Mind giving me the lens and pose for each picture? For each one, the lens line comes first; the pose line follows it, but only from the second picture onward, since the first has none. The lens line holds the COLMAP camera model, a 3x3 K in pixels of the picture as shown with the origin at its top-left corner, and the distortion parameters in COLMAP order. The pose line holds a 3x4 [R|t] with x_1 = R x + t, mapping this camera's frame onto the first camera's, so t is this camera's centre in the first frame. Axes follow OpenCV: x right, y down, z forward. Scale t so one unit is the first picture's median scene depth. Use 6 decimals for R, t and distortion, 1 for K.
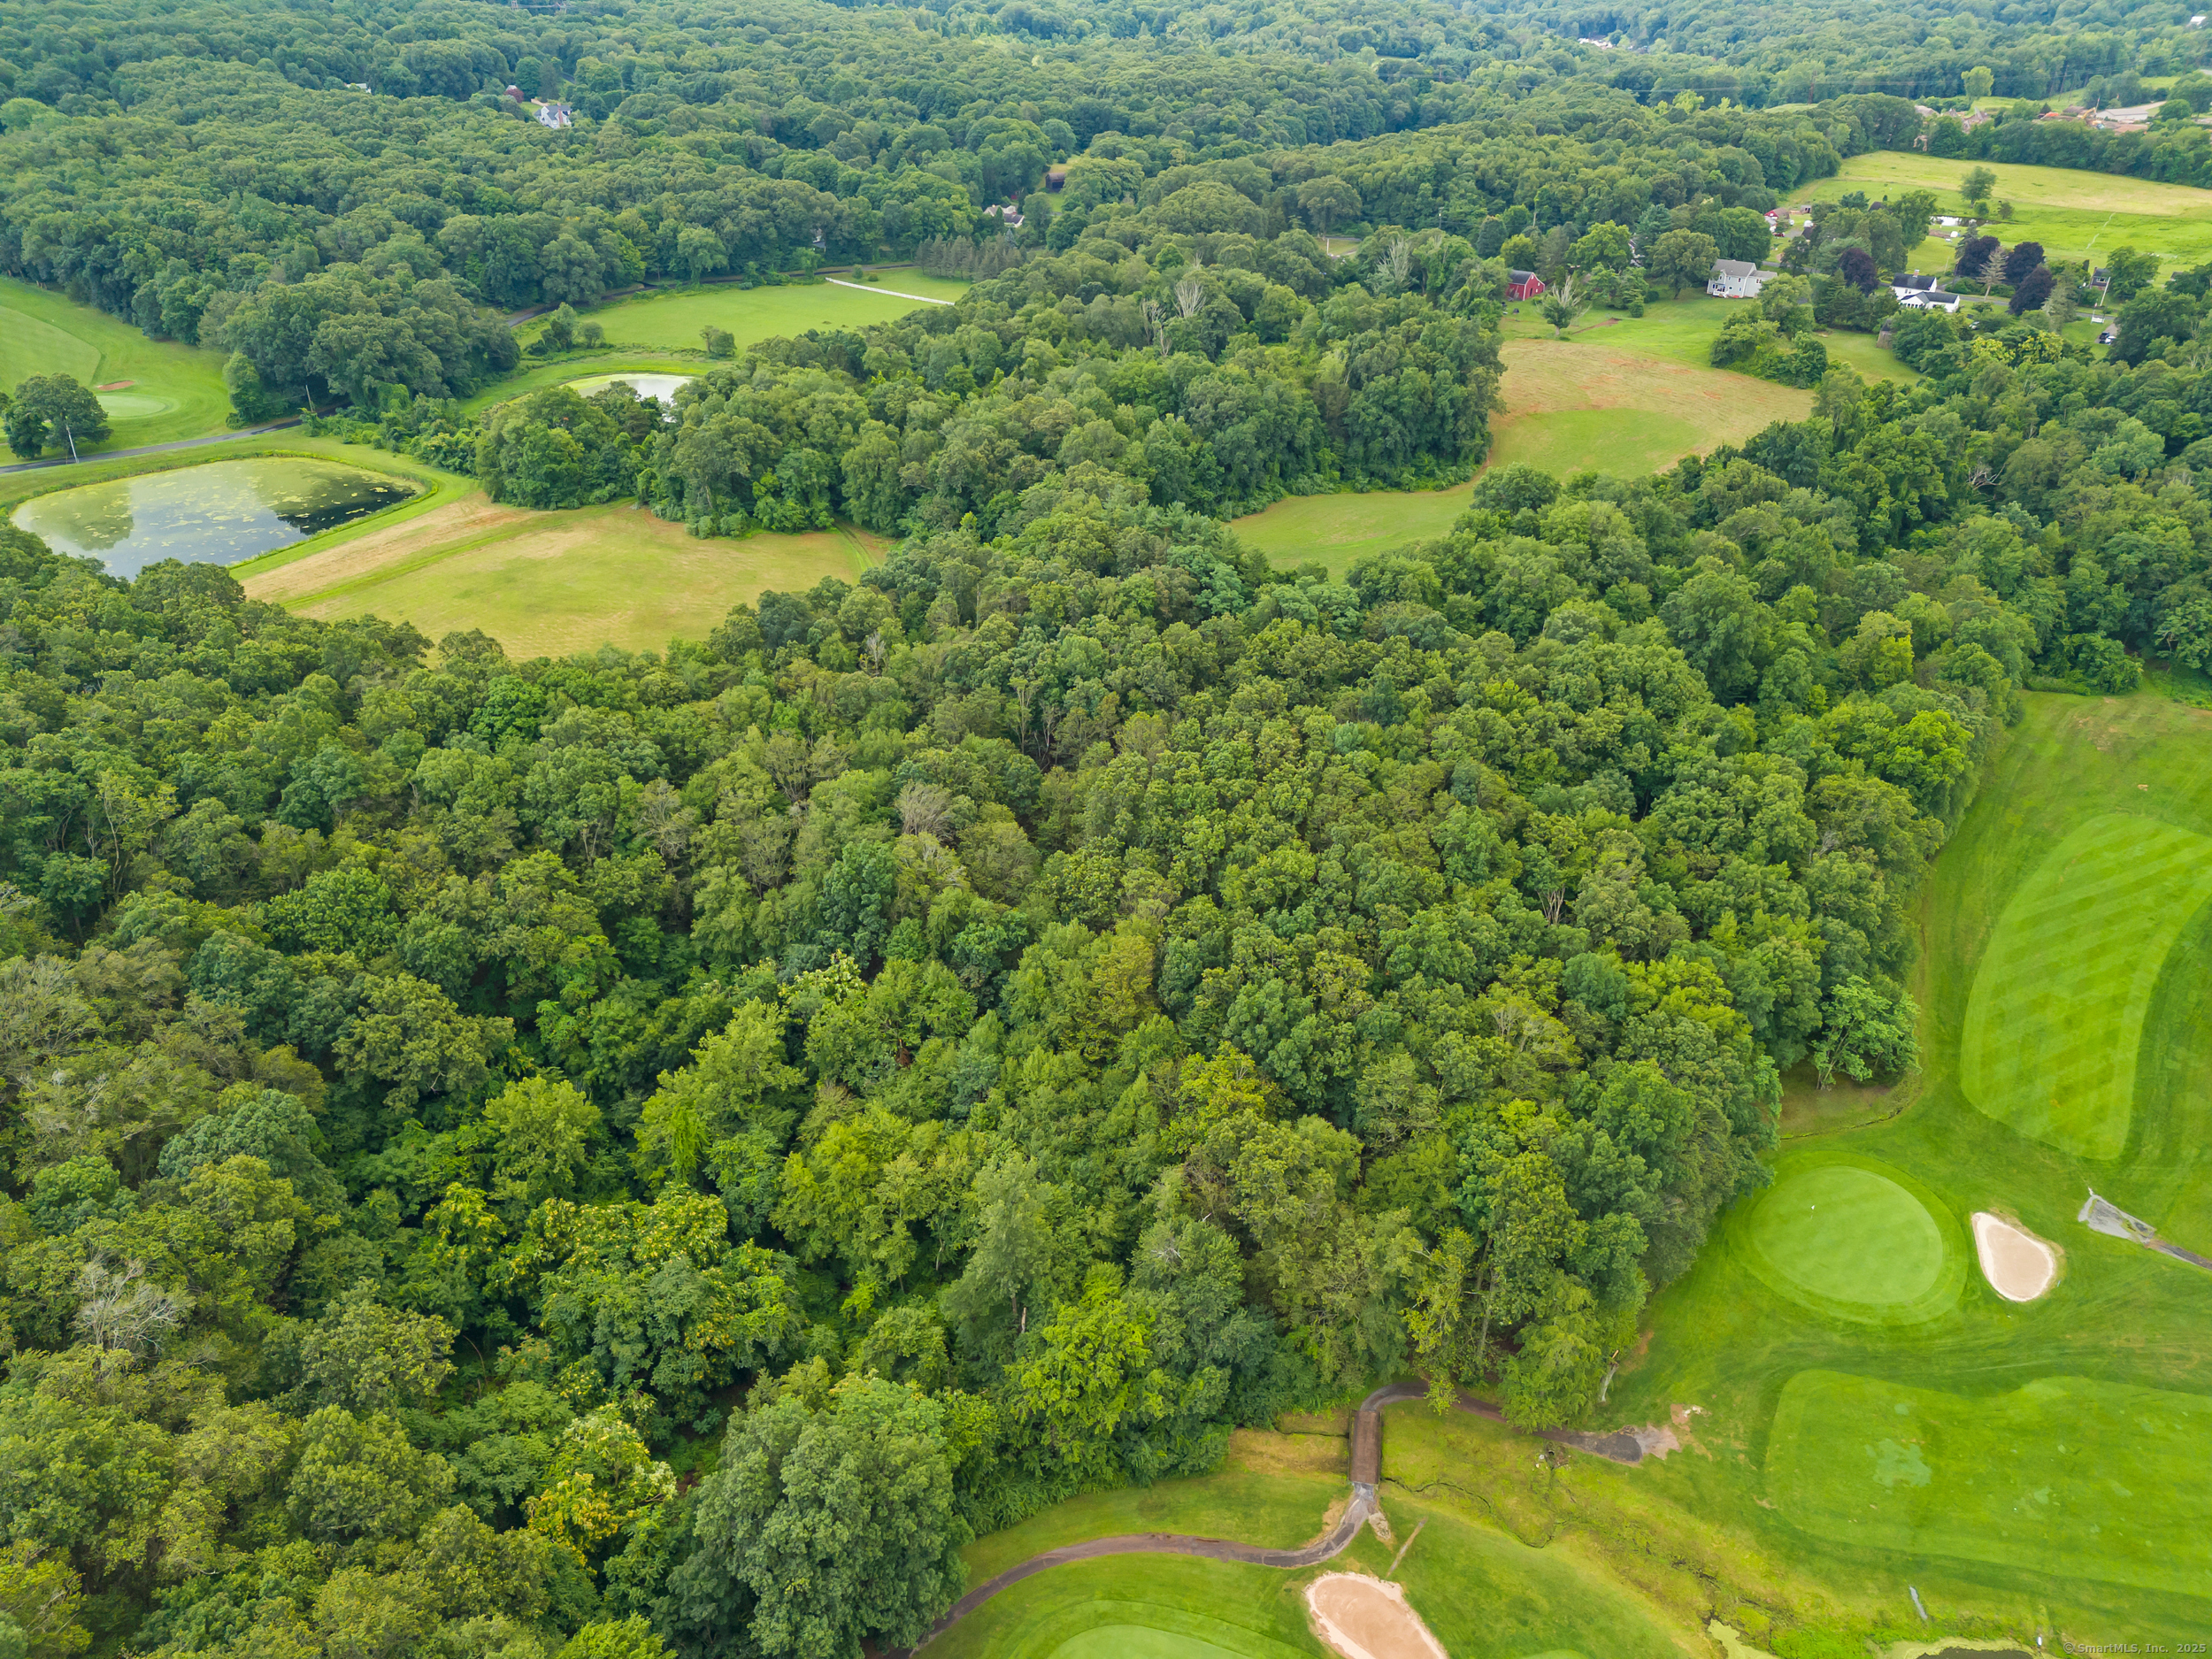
lens RADIAL K [[1623.6, 0, 1106.5], [0, 1623.6, 833.5], [0, 0, 1]] dist [0.052405, -0.018279]
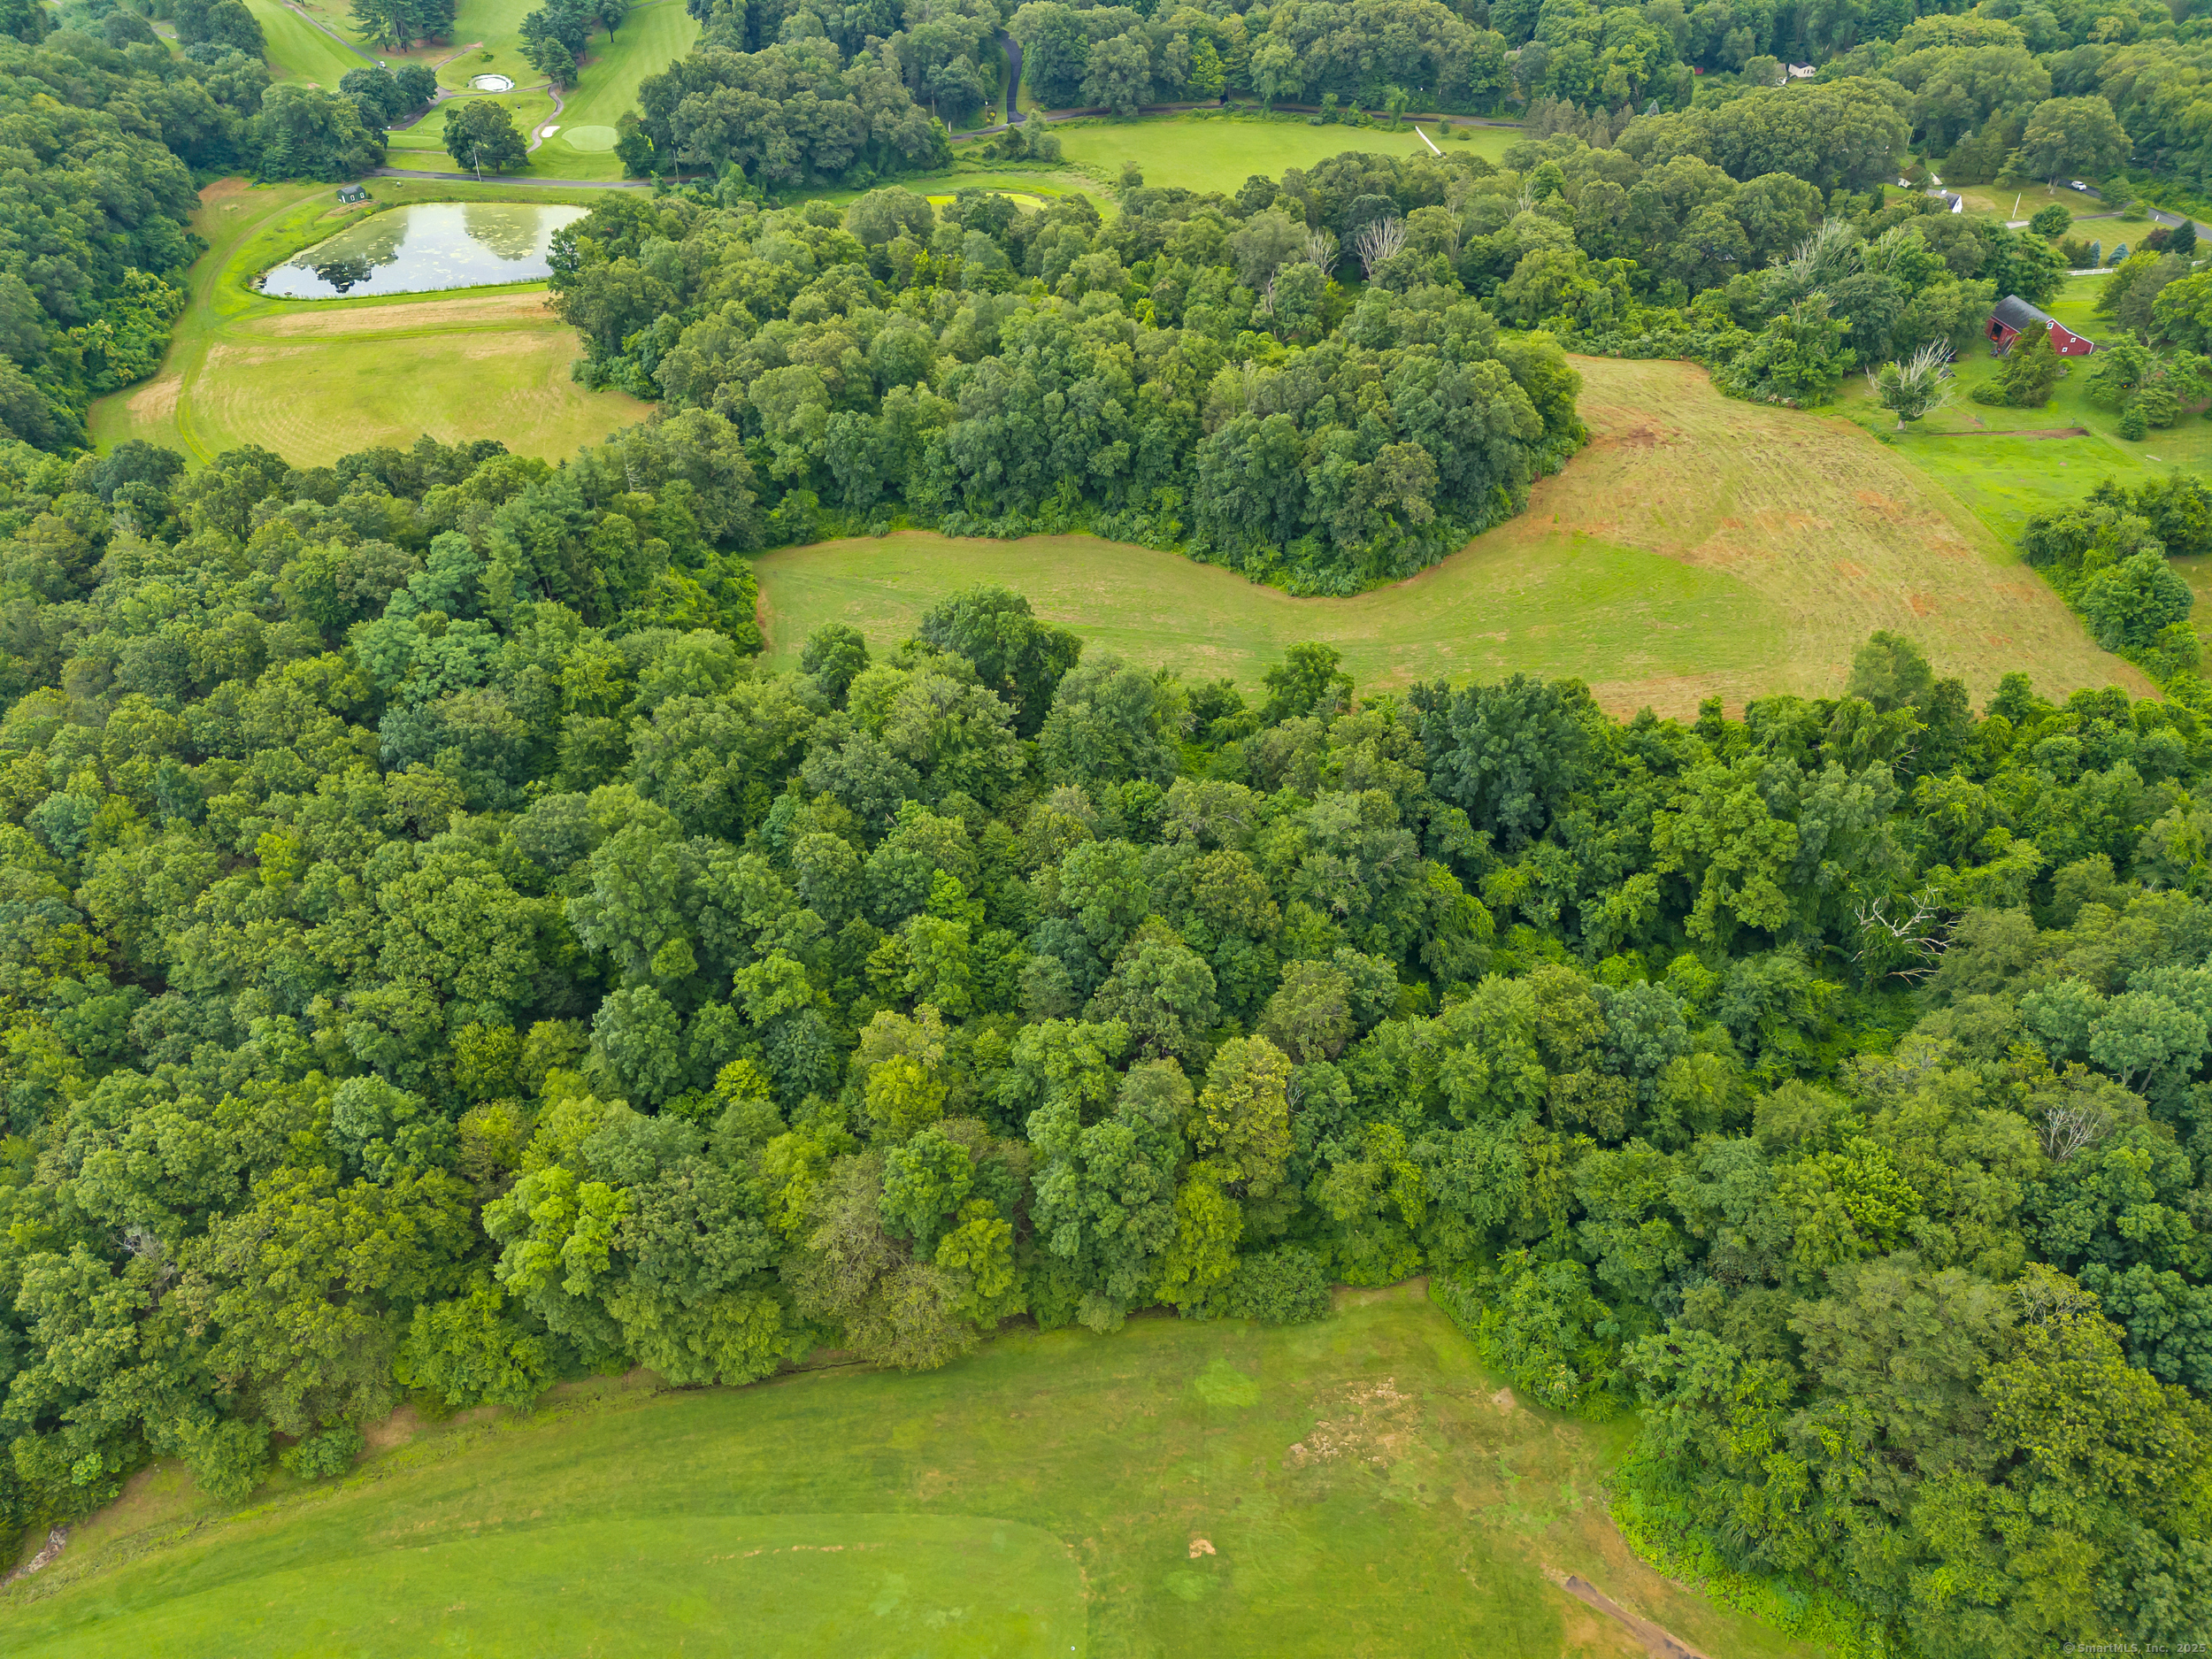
lens RADIAL K [[1623.6, 0, 1108.9], [0, 1623.6, 826.0], [0, 0, 1]] dist [0.052405, -0.018279]
pose [[0.692931, 0.422698, -0.584100, 0.532394], [-0.349338, 0.905509, 0.240866, -0.231882], [0.630721, 0.037145, 0.775120, 0.366804]]
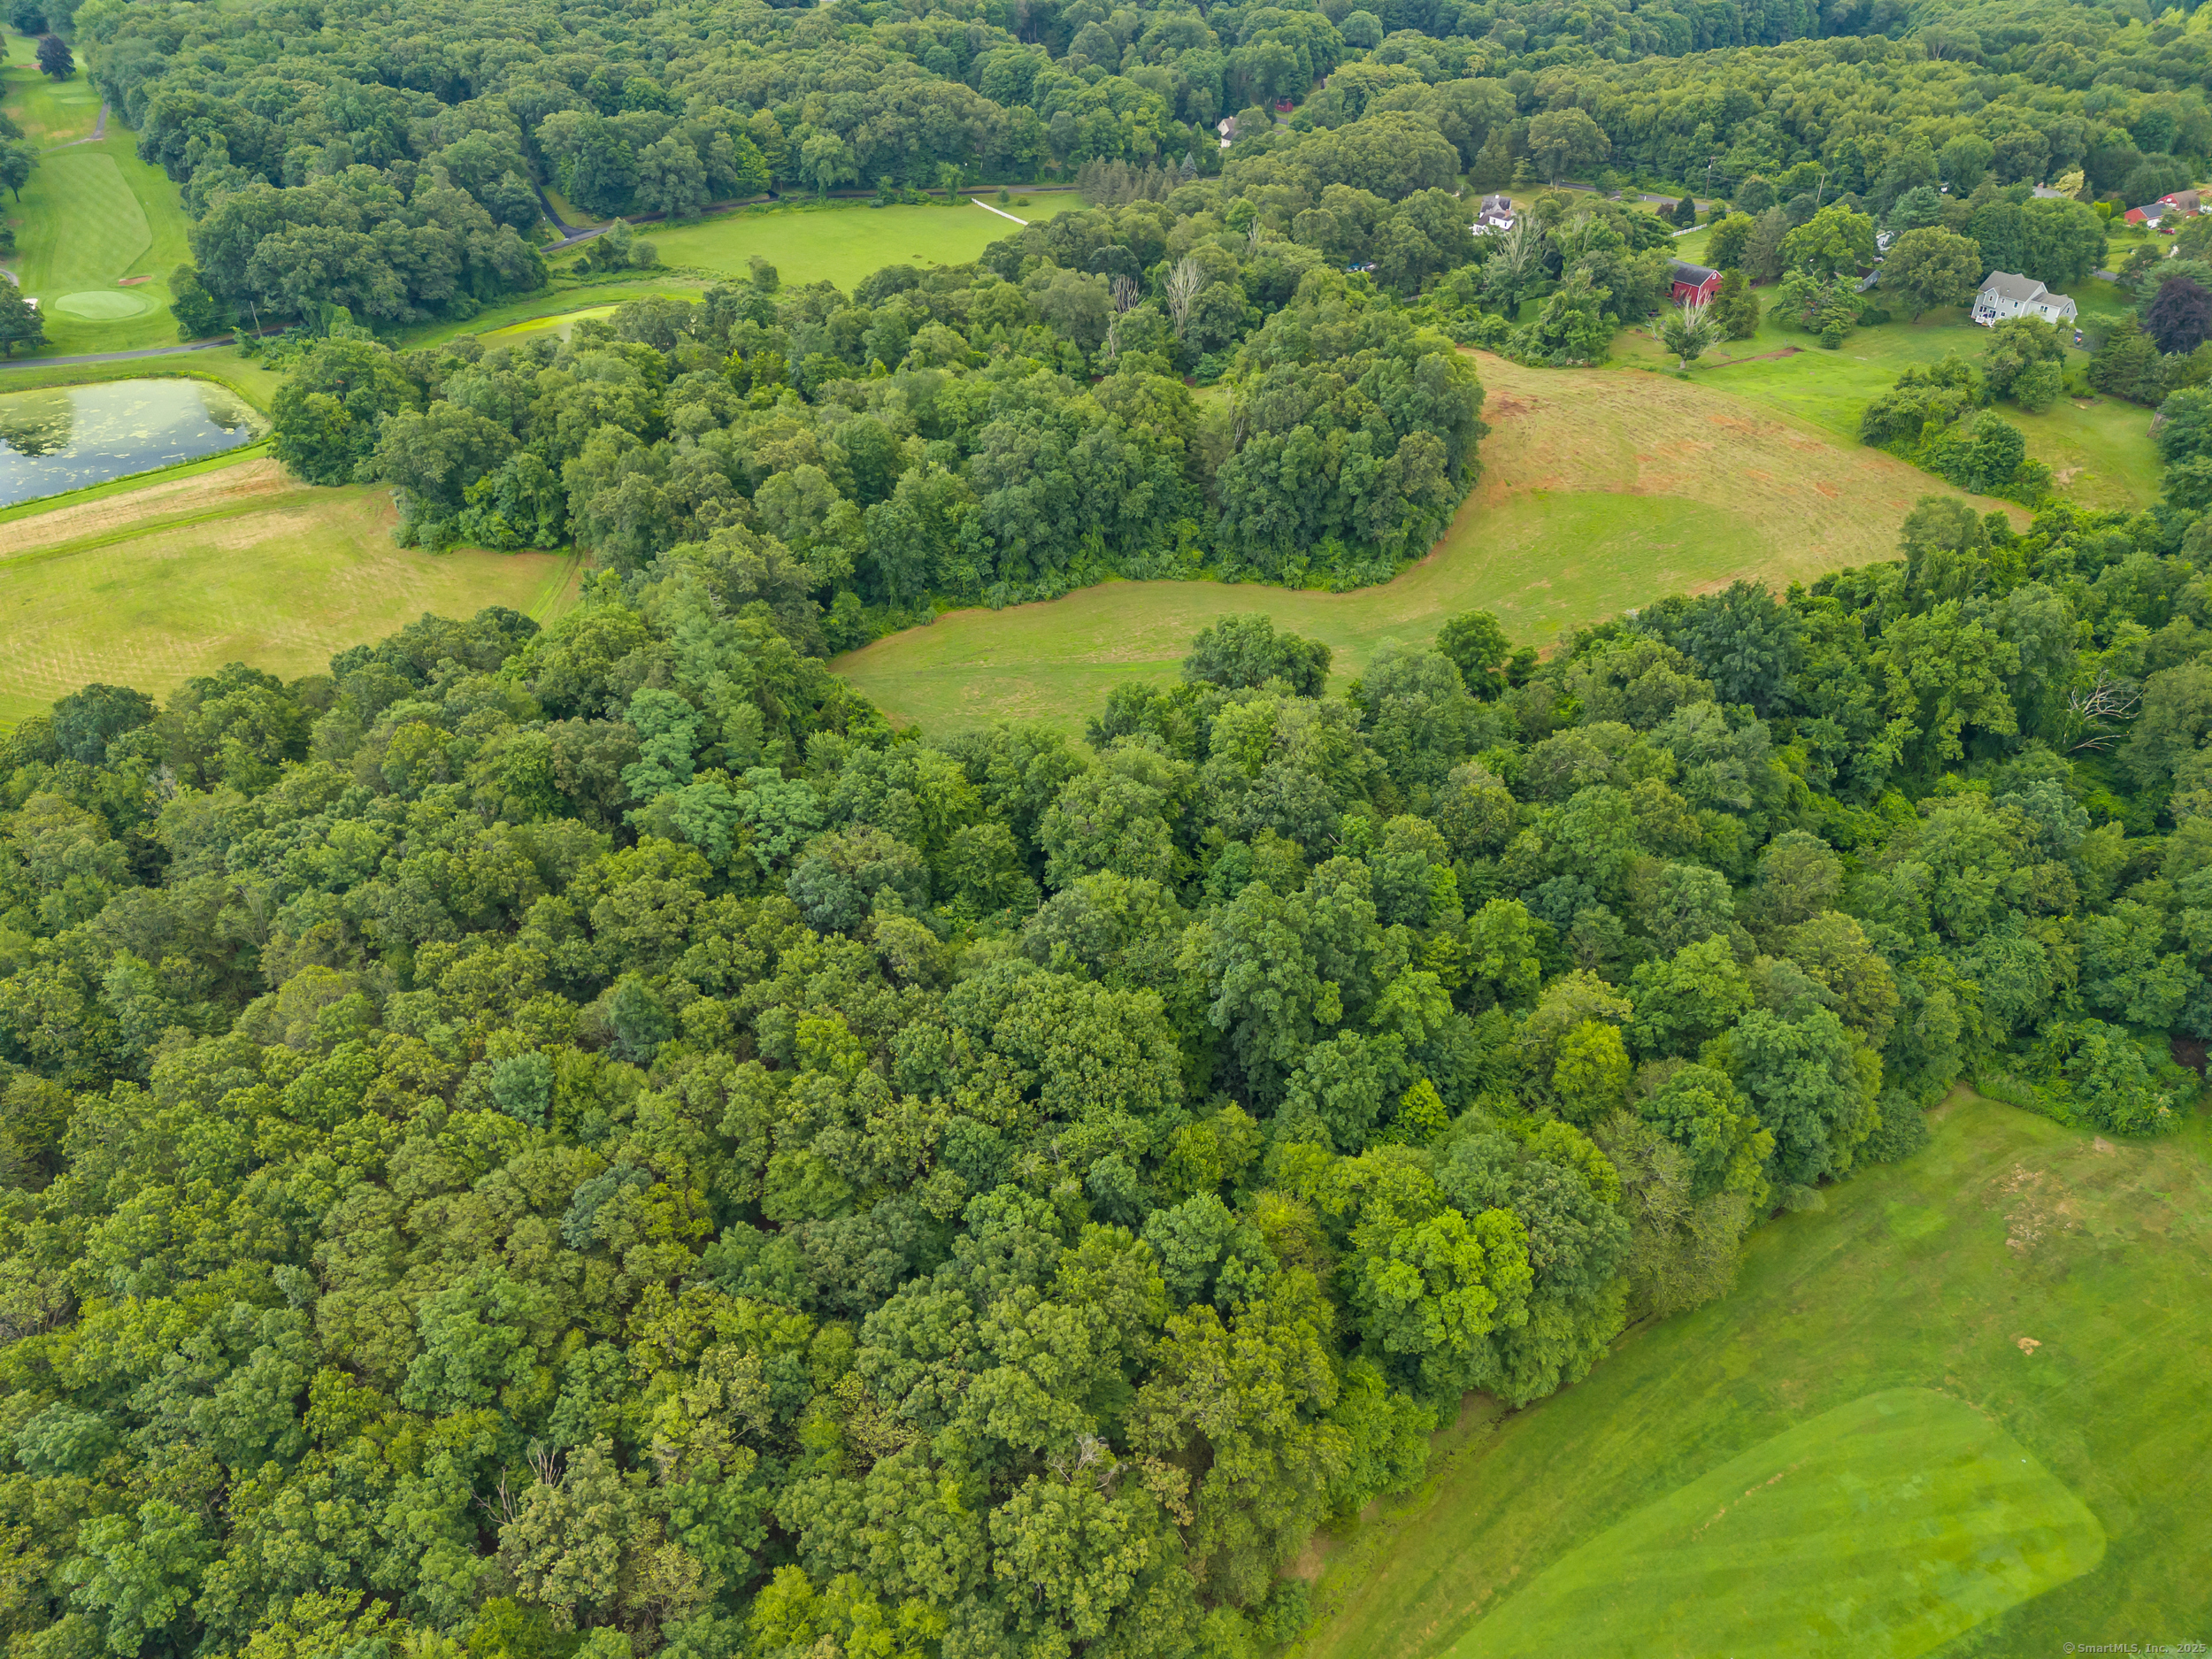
lens RADIAL K [[1623.6, 0, 1108.6], [0, 1623.6, 831.7], [0, 0, 1]] dist [0.052405, -0.018279]
pose [[0.945438, 0.173943, -0.275485, 0.291948], [-0.154253, 0.983760, 0.091772, -0.137666], [0.286974, -0.044270, 0.956915, 0.228782]]
